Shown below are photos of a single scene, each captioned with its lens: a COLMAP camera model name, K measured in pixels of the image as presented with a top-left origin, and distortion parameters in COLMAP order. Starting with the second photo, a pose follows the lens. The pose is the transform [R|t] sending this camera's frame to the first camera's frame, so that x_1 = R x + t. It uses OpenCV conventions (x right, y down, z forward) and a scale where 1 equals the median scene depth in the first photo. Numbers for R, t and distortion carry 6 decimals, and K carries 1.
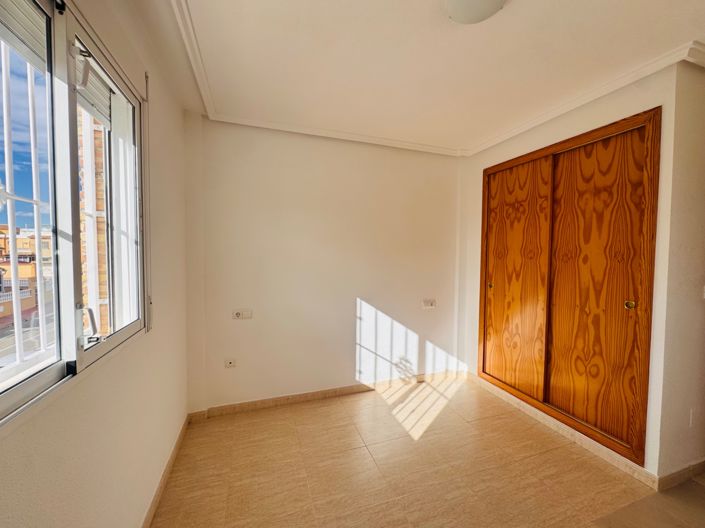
lens RADIAL K [[281.9, 0, 352.9], [0, 281.9, 265.5], [0, 0, 1]] dist [-0.003879, -0.000737]
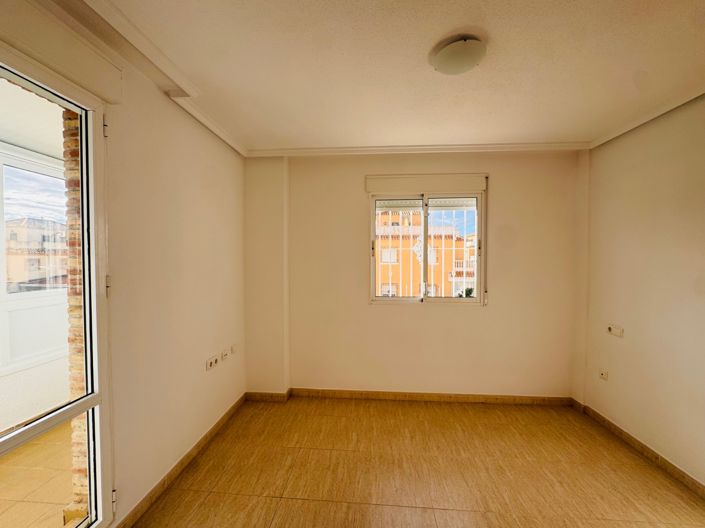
lens RADIAL K [[281.9, 0, 348.2], [0, 281.9, 258.7], [0, 0, 1]] dist [-0.003879, -0.000737]
pose [[-0.398067, 0.002105, -0.917354, 0.862059], [-0.046466, 0.998667, 0.022455, -0.052610], [0.916179, 0.051564, -0.397439, 0.534101]]
